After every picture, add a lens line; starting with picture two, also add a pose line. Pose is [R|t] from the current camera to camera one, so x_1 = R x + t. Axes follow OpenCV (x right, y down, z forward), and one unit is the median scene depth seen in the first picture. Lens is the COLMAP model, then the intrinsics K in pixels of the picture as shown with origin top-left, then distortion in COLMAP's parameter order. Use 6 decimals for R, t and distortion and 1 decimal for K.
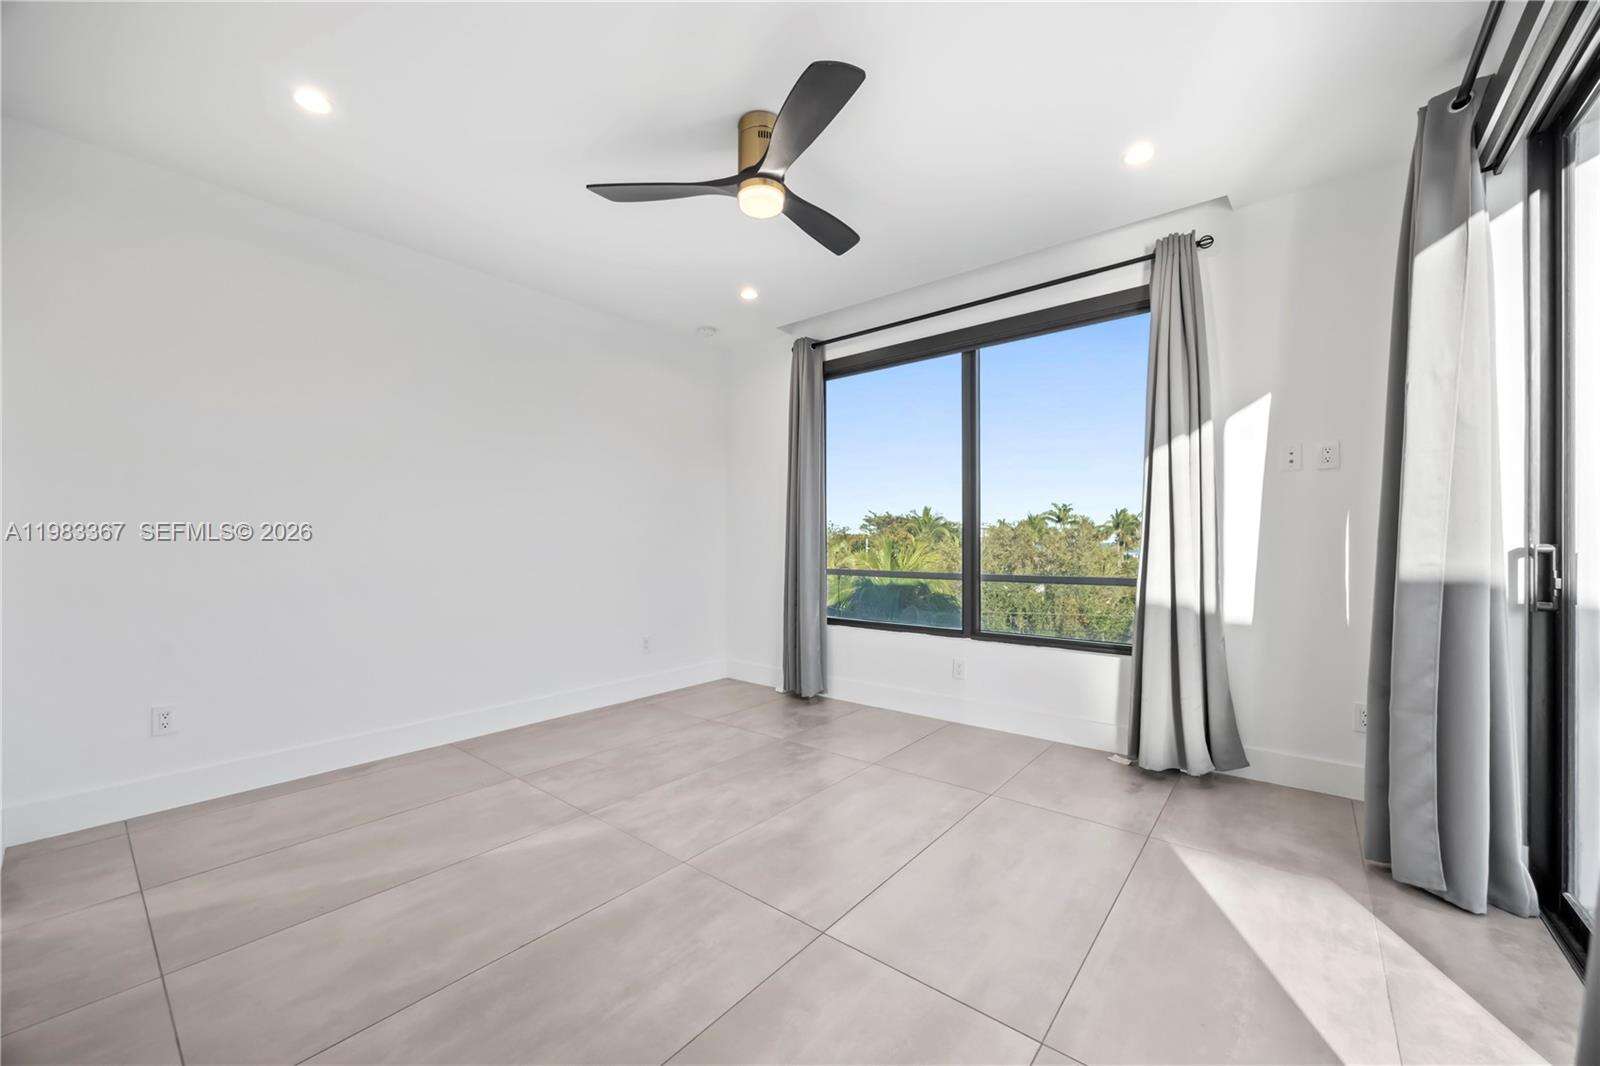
lens RADIAL K [[613.4, 0, 798.9], [0, 613.4, 538.3], [0, 0, 1]] dist [-0.001009, -0.000138]
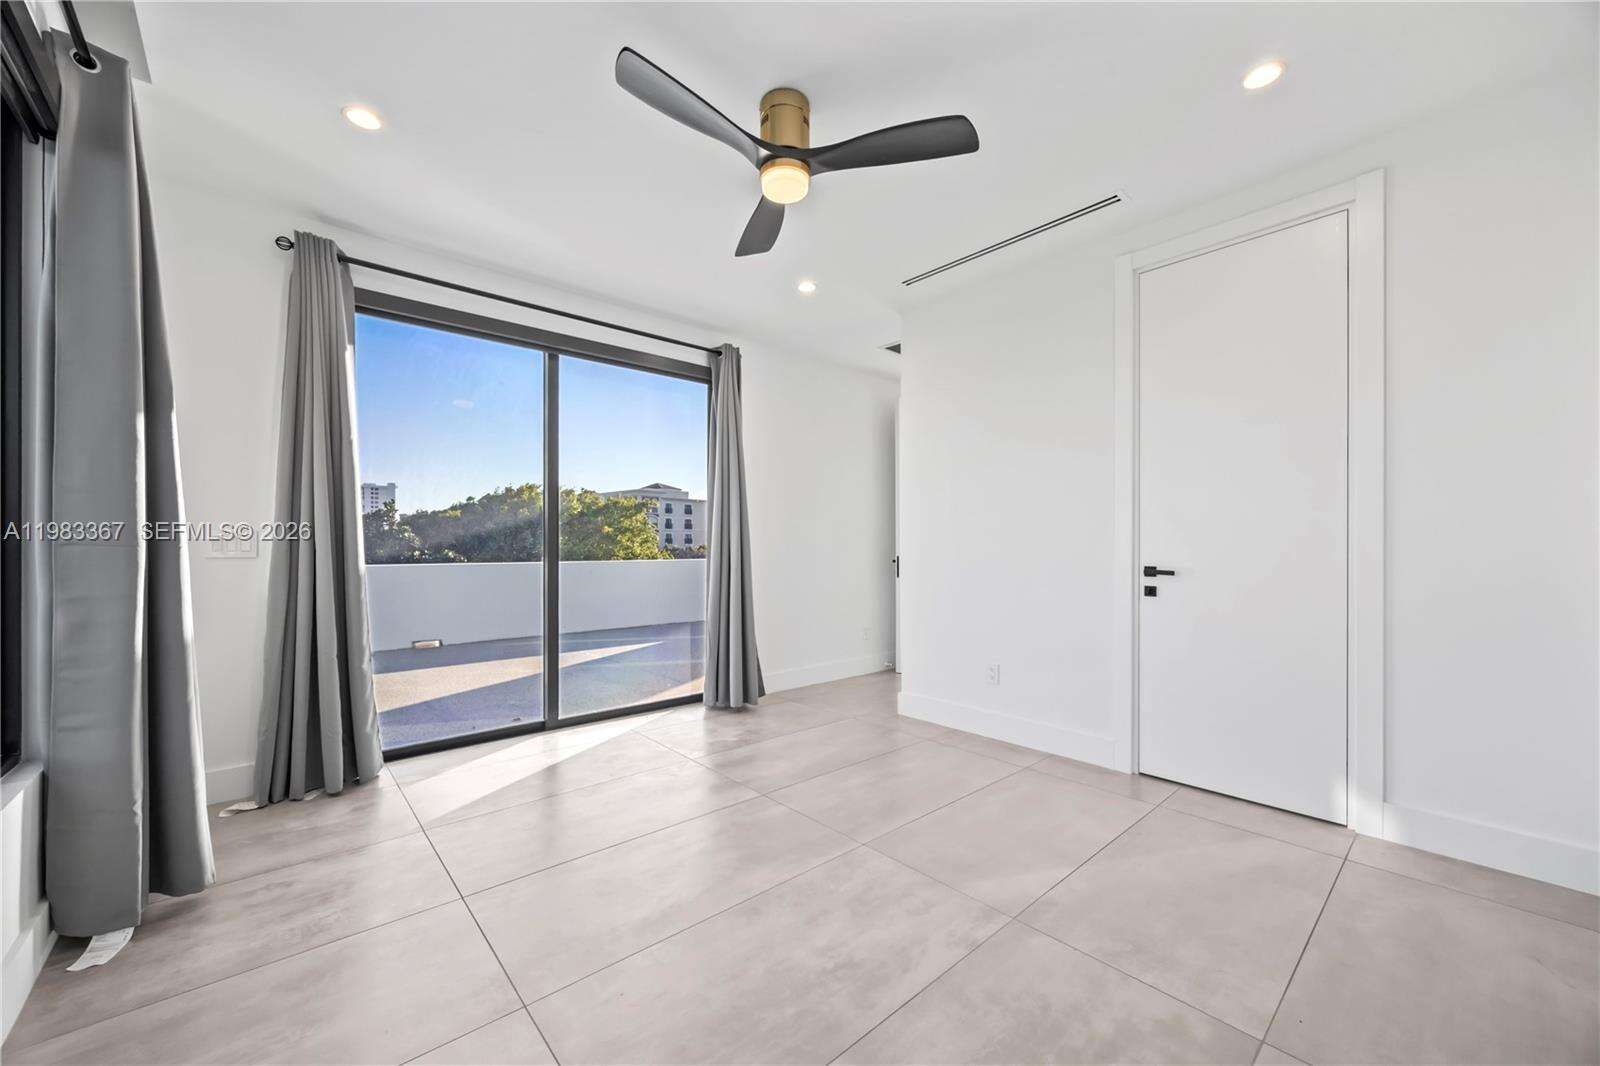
lens RADIAL K [[613.4, 0, 798.9], [0, 613.4, 538.3], [0, 0, 1]] dist [-0.001009, -0.000138]
pose [[-0.987764, 0.010110, 0.155628, -0.209754], [0.011640, 0.999892, 0.008928, -0.012522], [-0.155521, 0.010630, -0.987775, 1.750232]]
